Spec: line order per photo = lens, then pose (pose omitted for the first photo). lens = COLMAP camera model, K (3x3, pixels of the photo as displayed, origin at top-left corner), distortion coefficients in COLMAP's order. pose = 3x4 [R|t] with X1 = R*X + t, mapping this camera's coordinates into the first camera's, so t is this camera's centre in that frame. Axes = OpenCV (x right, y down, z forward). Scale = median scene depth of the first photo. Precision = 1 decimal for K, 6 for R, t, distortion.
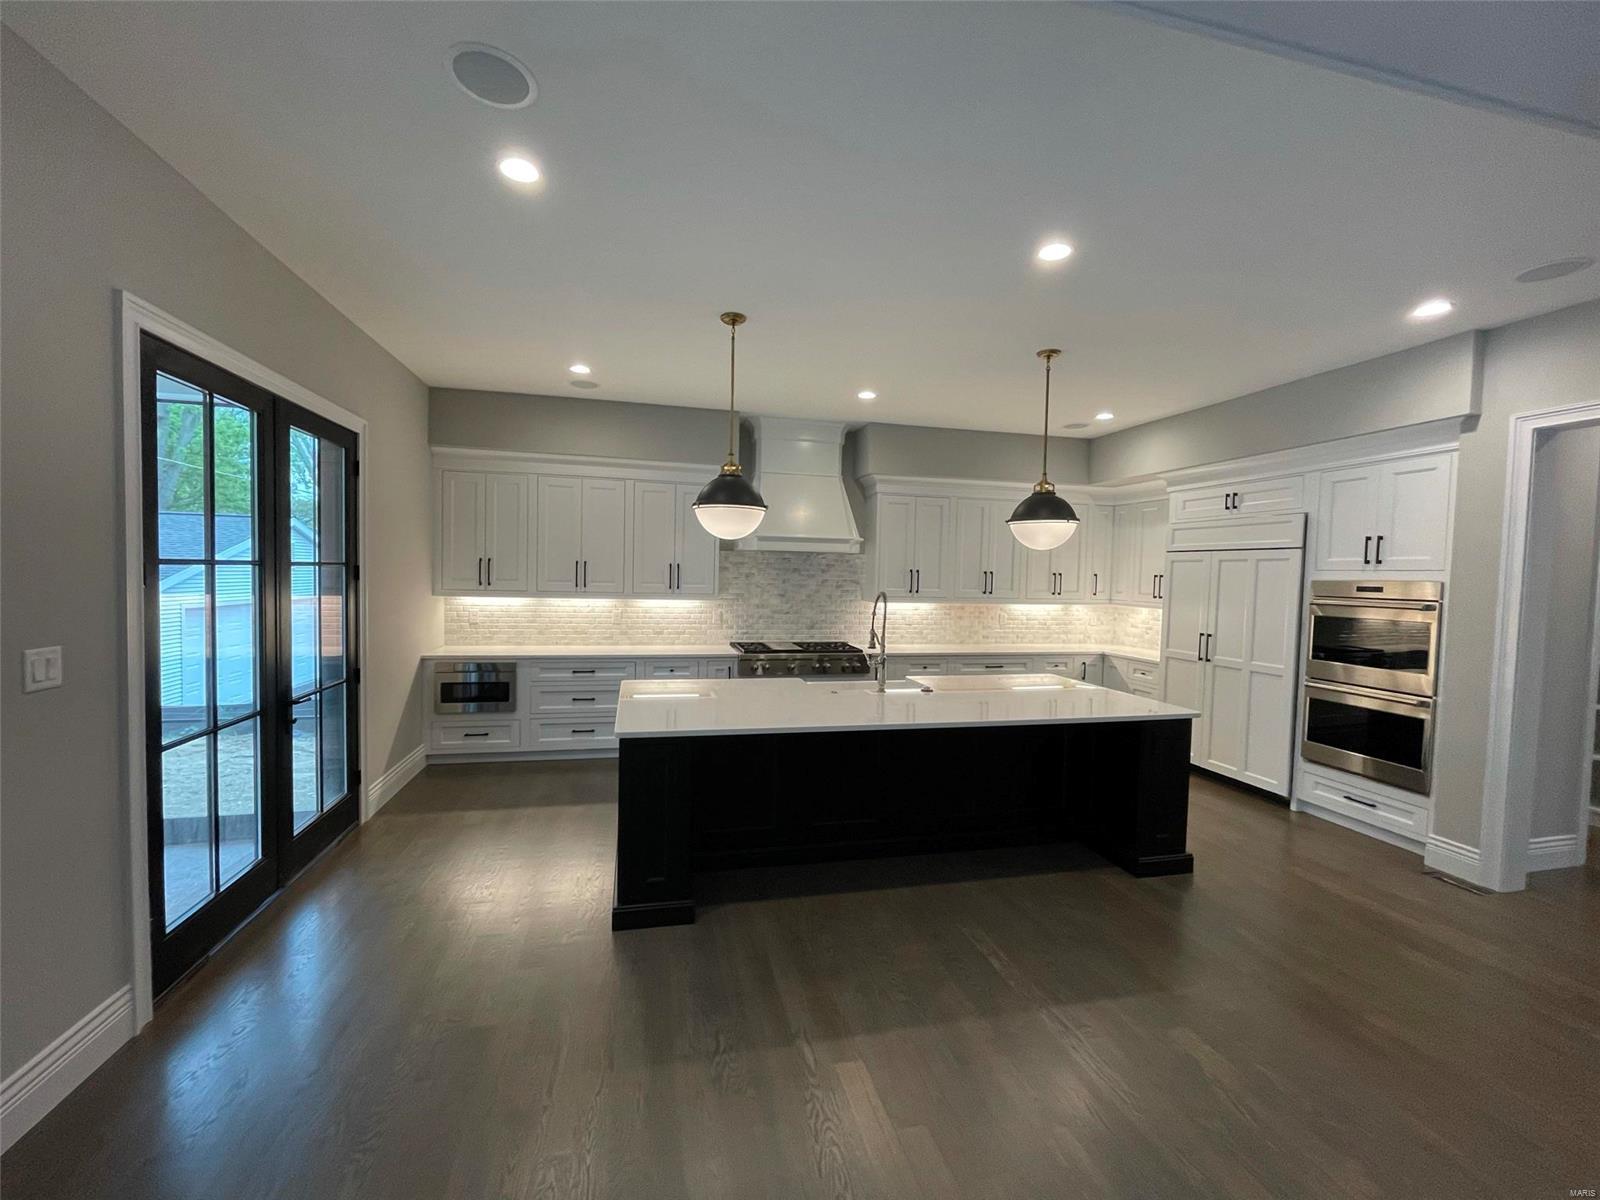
lens RADIAL K [[649.7, 0, 802.9], [0, 649.7, 601.3], [0, 0, 1]] dist [0.001853, 0.000627]
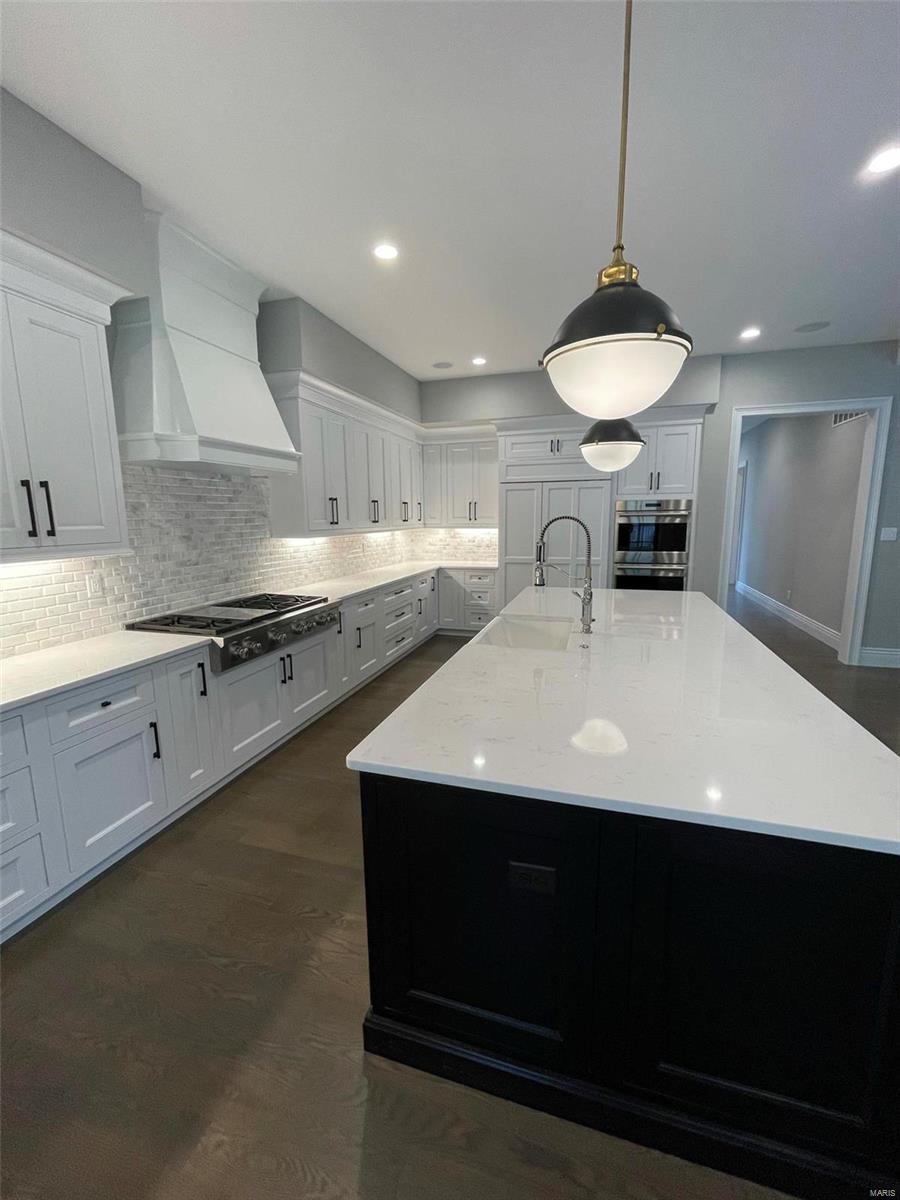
lens RADIAL K [[487.3, 0, 452.7], [0, 487.3, 593.9], [0, 0, 1]] dist [0.001853, 0.000627]
pose [[0.507268, -0.165549, 0.845738, -0.329420], [0.061057, 0.985813, 0.156346, -0.014145], [-0.859622, -0.027671, 0.510180, 0.534471]]
